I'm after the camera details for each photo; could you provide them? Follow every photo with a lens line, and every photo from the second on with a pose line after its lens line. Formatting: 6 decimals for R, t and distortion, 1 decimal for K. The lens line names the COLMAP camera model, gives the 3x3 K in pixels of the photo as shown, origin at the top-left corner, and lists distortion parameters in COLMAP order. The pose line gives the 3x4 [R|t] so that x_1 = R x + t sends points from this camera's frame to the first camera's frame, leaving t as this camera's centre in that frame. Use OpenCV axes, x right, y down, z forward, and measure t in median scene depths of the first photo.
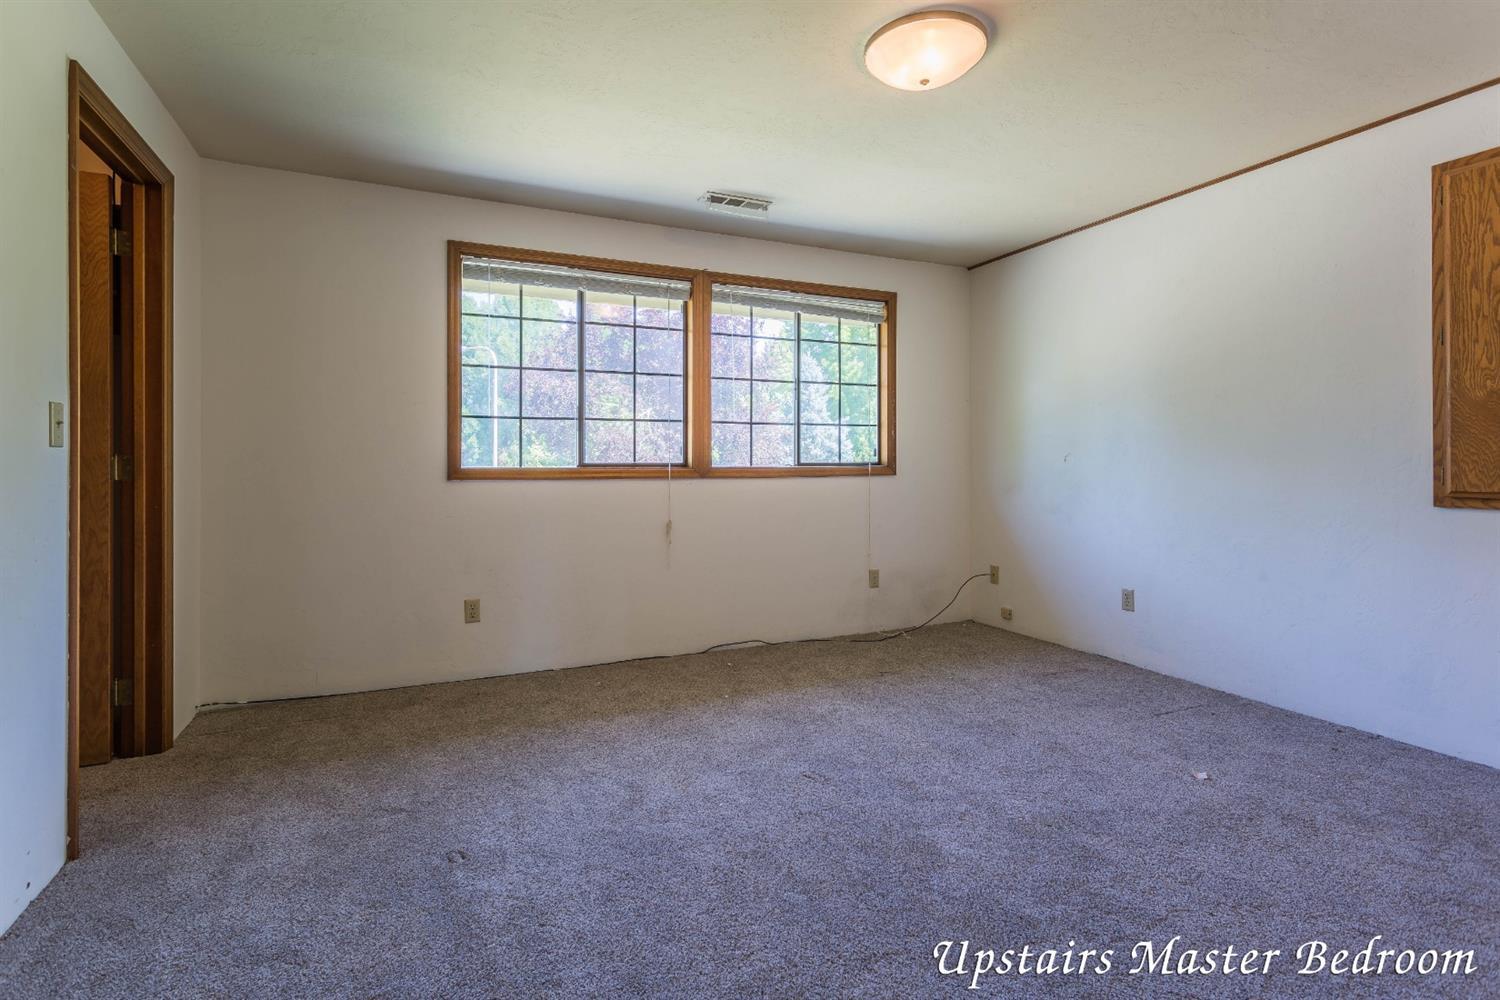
lens RADIAL K [[715.5, 0, 738.9], [0, 715.5, 465.2], [0, 0, 1]] dist [0.001758, 0.001194]
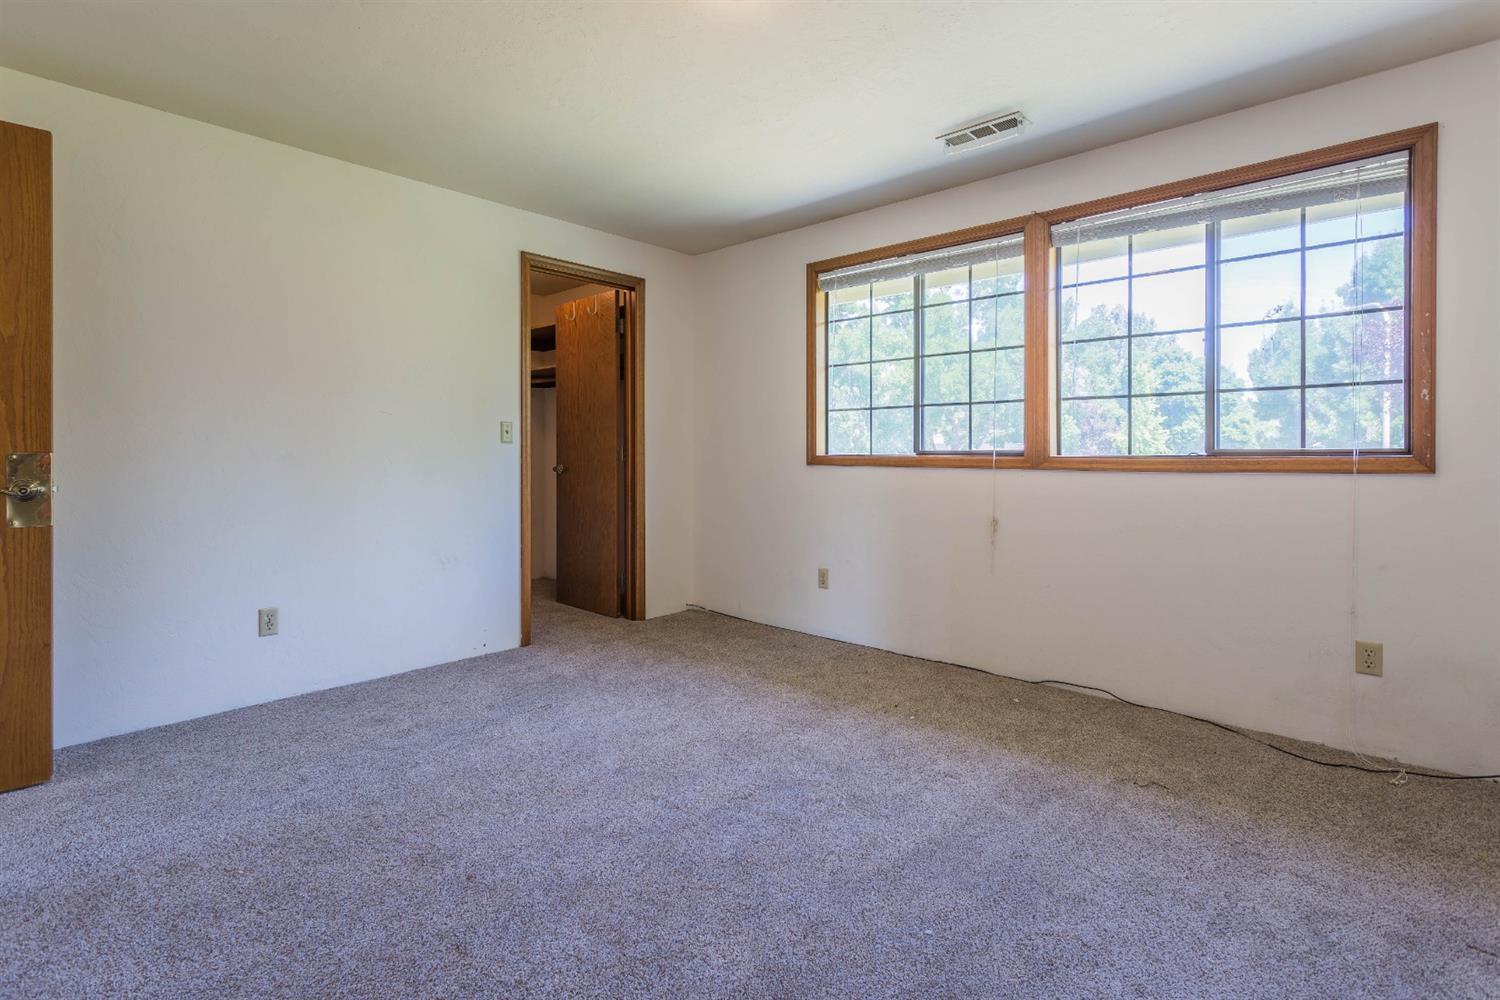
lens RADIAL K [[715.5, 0, 742.1], [0, 715.5, 456.7], [0, 0, 1]] dist [0.001758, 0.001194]
pose [[0.394804, 0.010212, -0.918709, 0.576593], [0.002909, 0.999919, 0.012365, -0.007184], [0.918761, -0.007554, 0.394742, 0.377790]]
